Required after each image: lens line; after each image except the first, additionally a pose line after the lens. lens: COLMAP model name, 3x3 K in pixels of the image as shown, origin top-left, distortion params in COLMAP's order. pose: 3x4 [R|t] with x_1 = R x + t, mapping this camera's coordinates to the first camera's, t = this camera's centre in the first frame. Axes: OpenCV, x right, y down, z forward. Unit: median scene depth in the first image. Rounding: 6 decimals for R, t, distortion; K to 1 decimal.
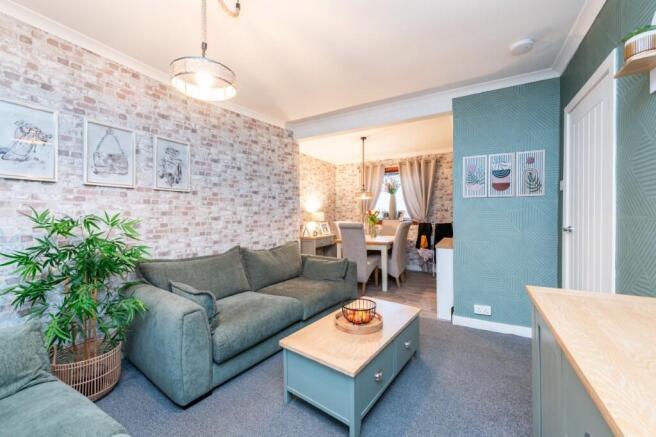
lens RADIAL K [[257.2, 0, 329.3], [0, 257.2, 212.9], [0, 0, 1]] dist [0.008508, -0.000597]
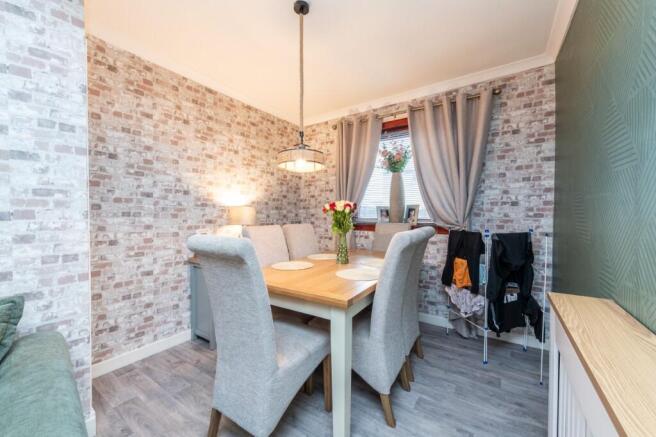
lens RADIAL K [[257.2, 0, 325.3], [0, 257.2, 221.8], [0, 0, 1]] dist [0.008508, -0.000597]
pose [[0.993825, 0.008432, -0.110641, 0.166306], [-0.006036, 0.999740, 0.021970, 0.014384], [0.110797, -0.021166, 0.993618, 0.483771]]
